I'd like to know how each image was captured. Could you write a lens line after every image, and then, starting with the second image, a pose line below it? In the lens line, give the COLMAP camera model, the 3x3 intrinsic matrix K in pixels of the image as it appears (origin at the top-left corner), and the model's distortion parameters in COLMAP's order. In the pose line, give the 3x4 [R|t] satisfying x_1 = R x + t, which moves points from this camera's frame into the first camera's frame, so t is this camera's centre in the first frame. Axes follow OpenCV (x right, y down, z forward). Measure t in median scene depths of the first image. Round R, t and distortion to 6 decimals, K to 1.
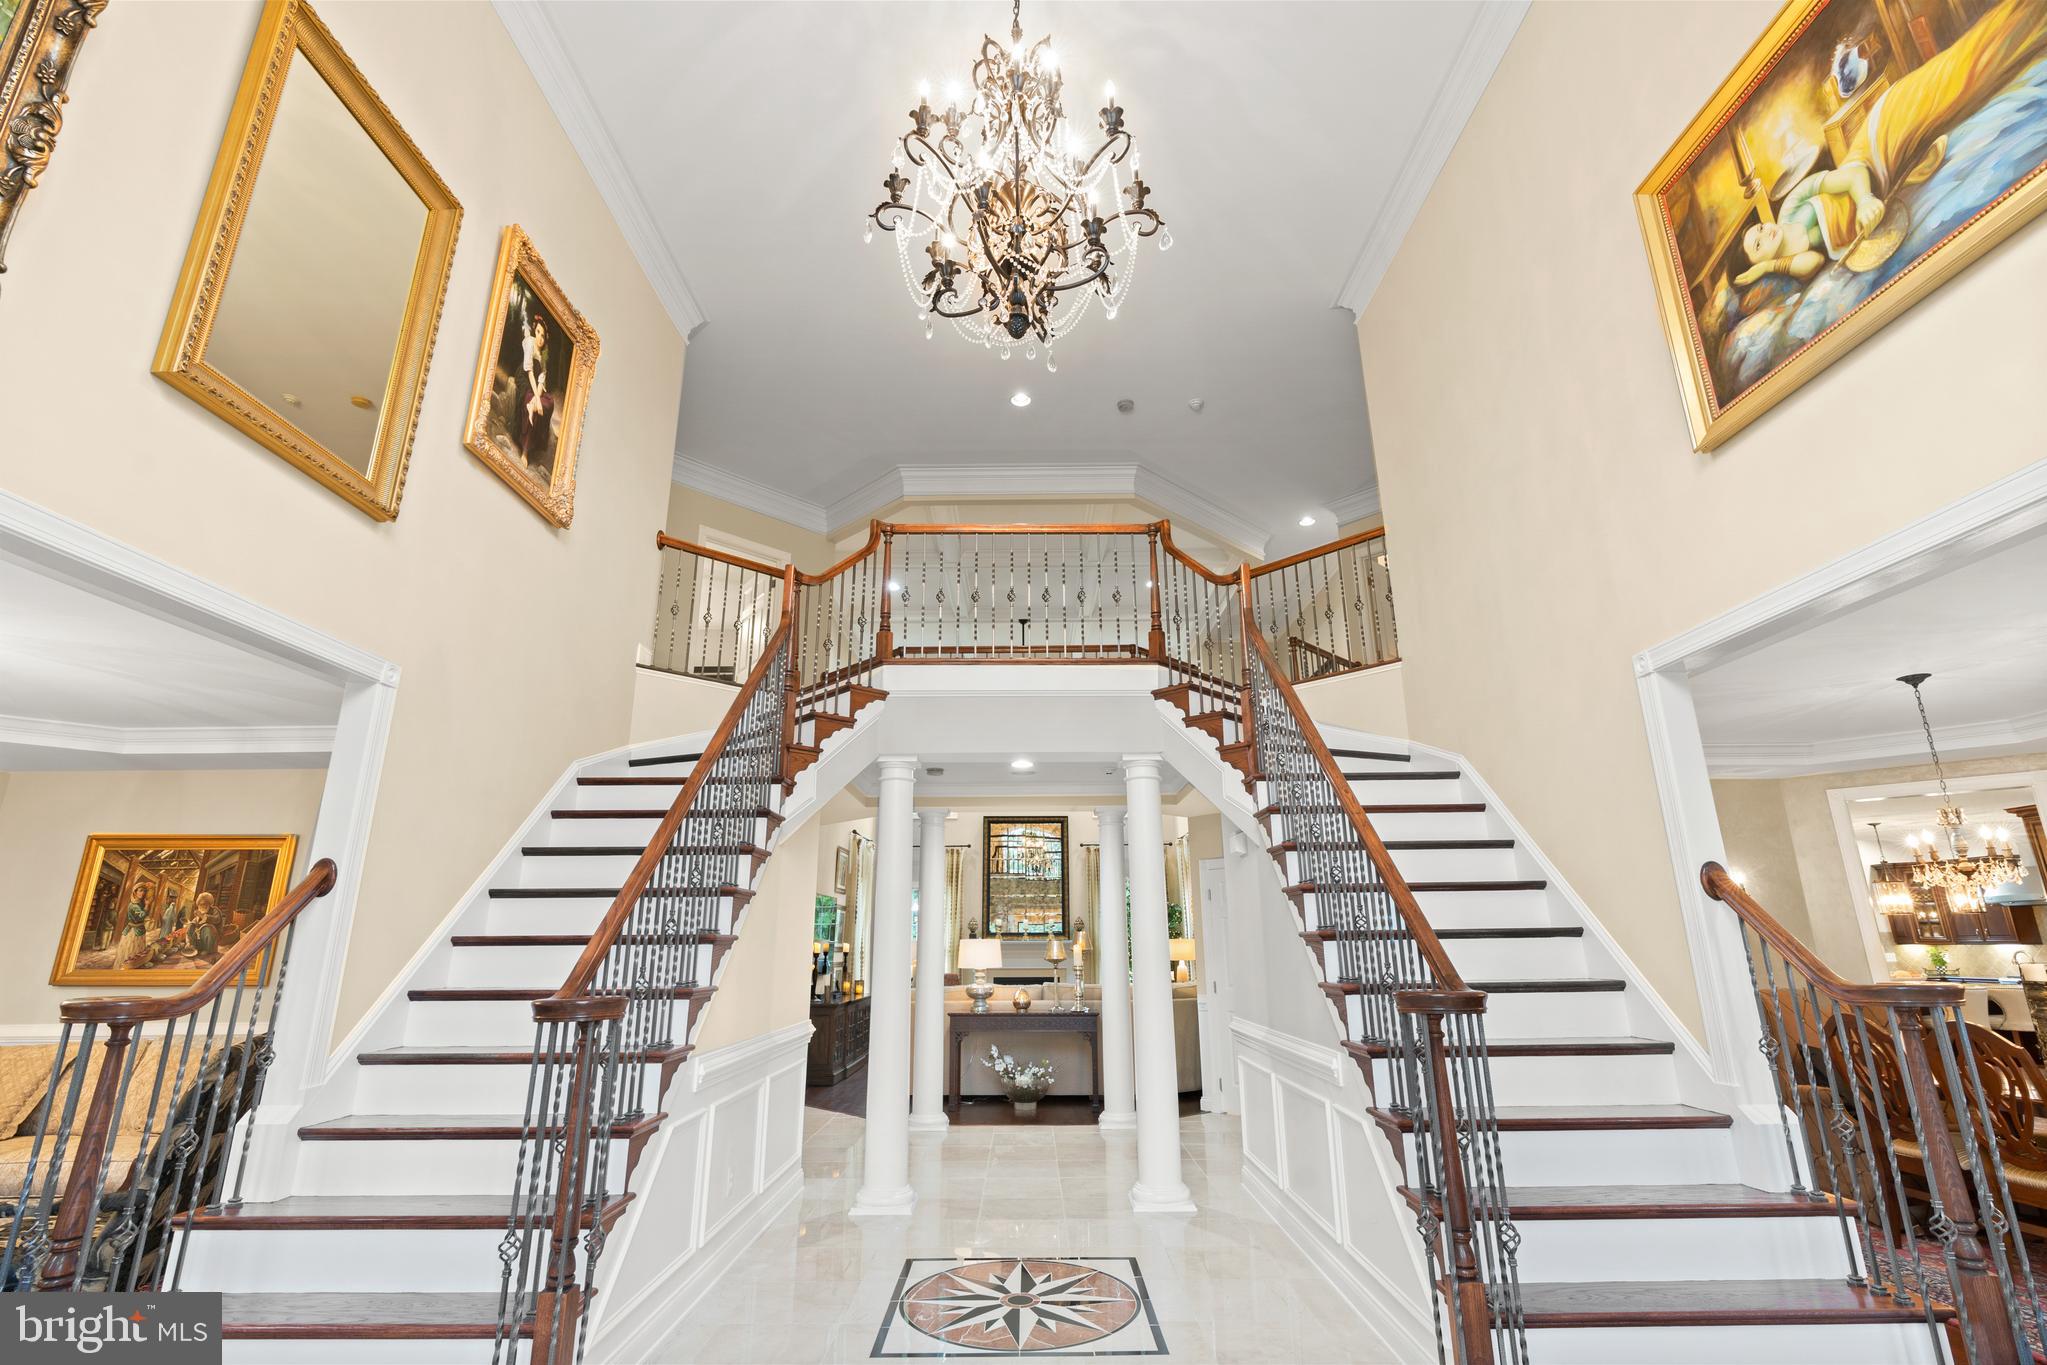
lens RADIAL K [[929.6, 0, 1025.9], [0, 929.6, 679.4], [0, 0, 1]] dist [0.000421, 0.001839]
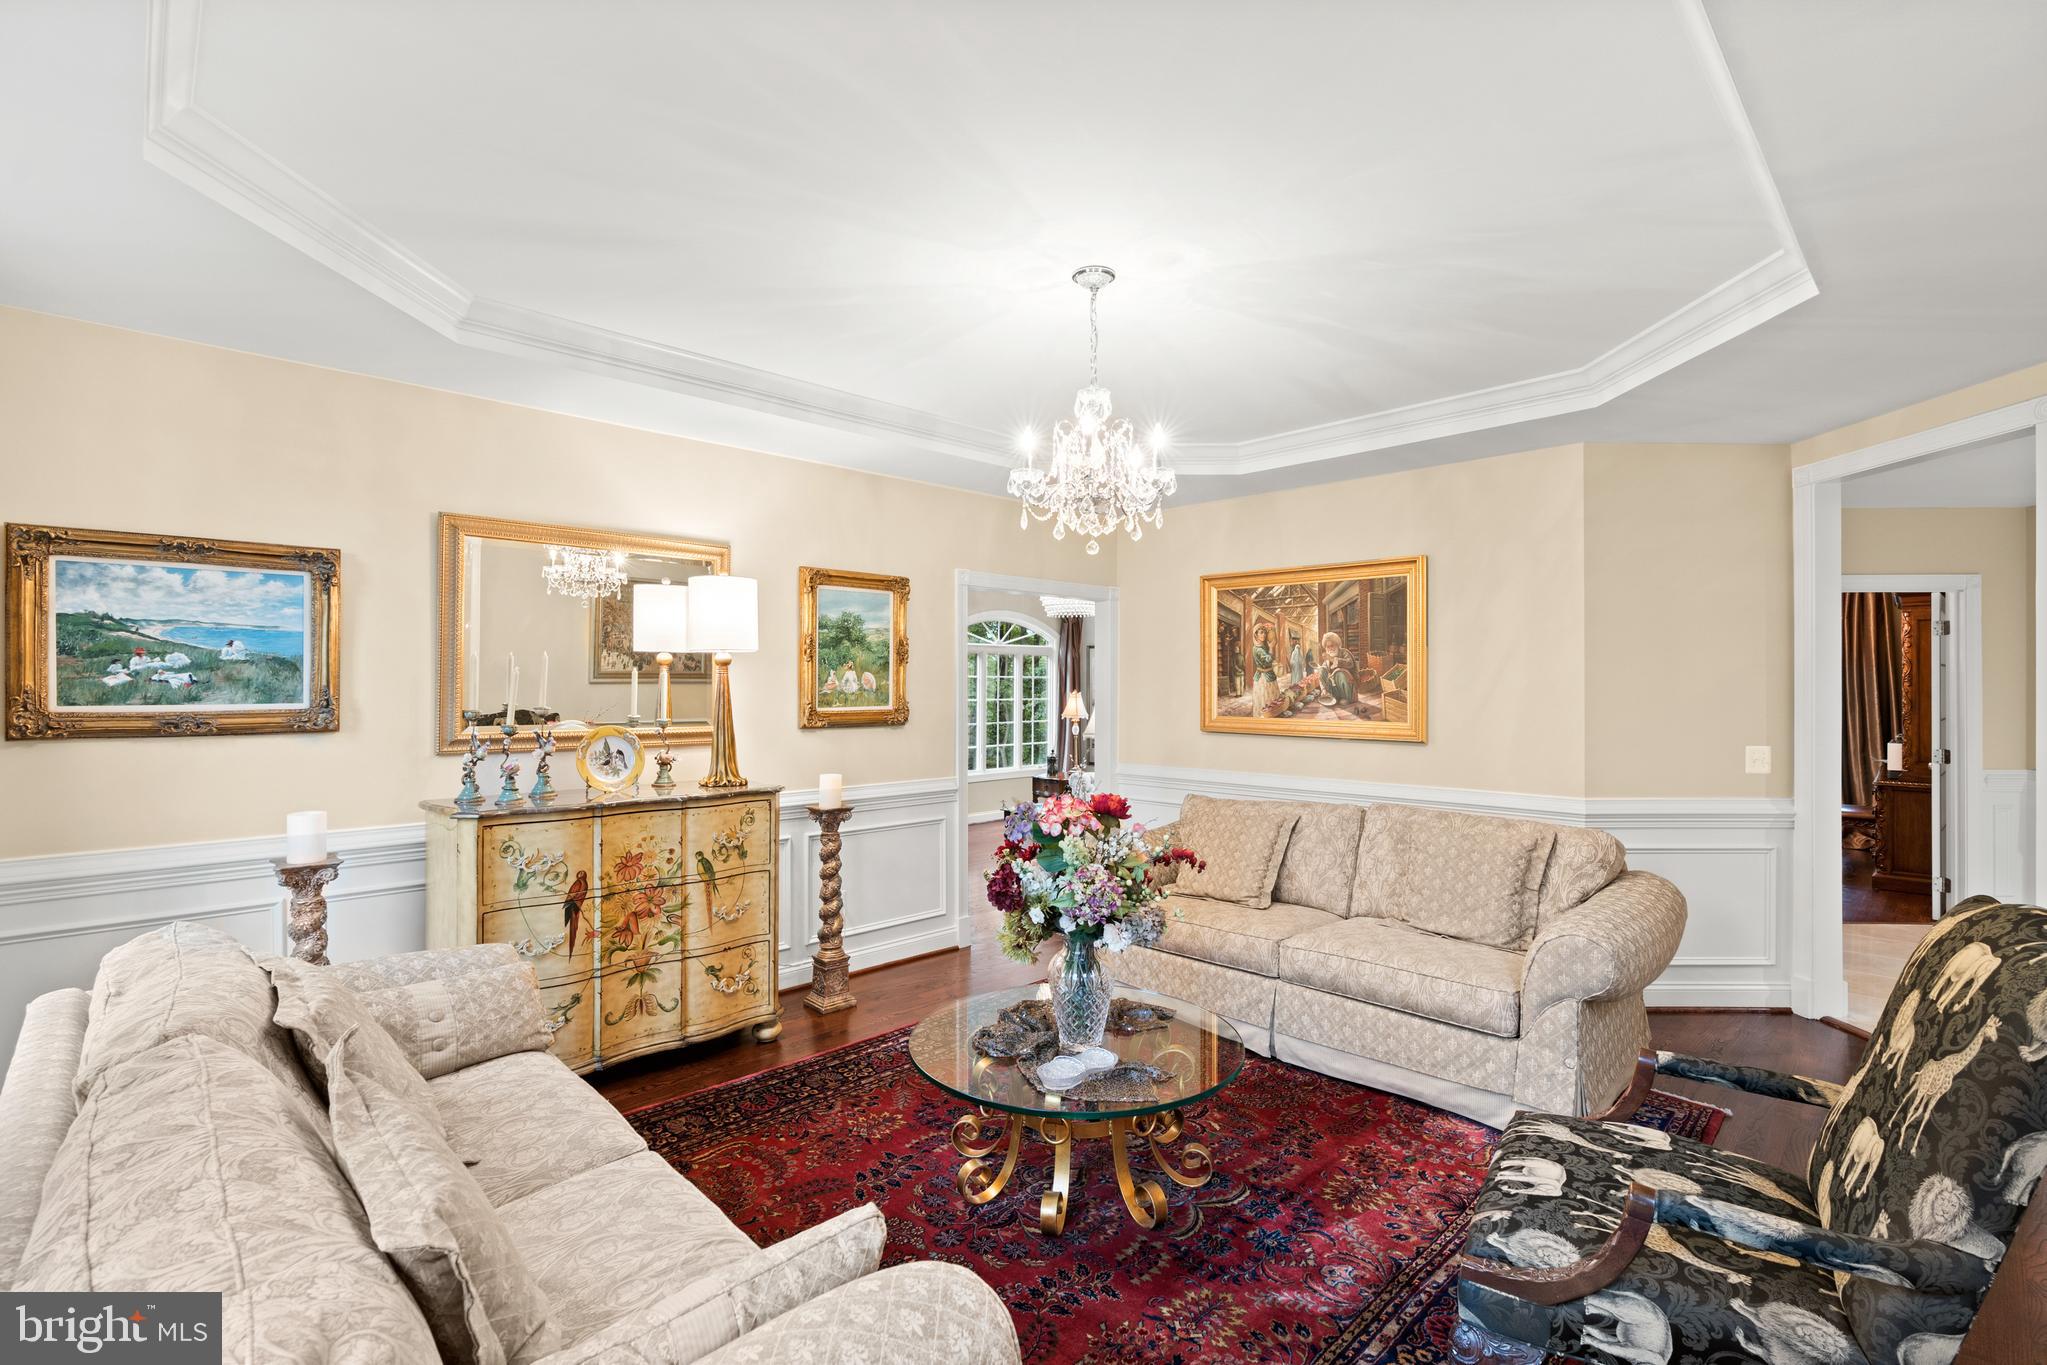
lens RADIAL K [[929.6, 0, 1030.9], [0, 929.6, 690.2], [0, 0, 1]] dist [0.000421, 0.001839]
pose [[0.714800, 0.010182, -0.699255, -0.492429], [0.193091, 0.958151, 0.211335, 0.050140], [0.672143, -0.286082, 0.682920, 0.233661]]
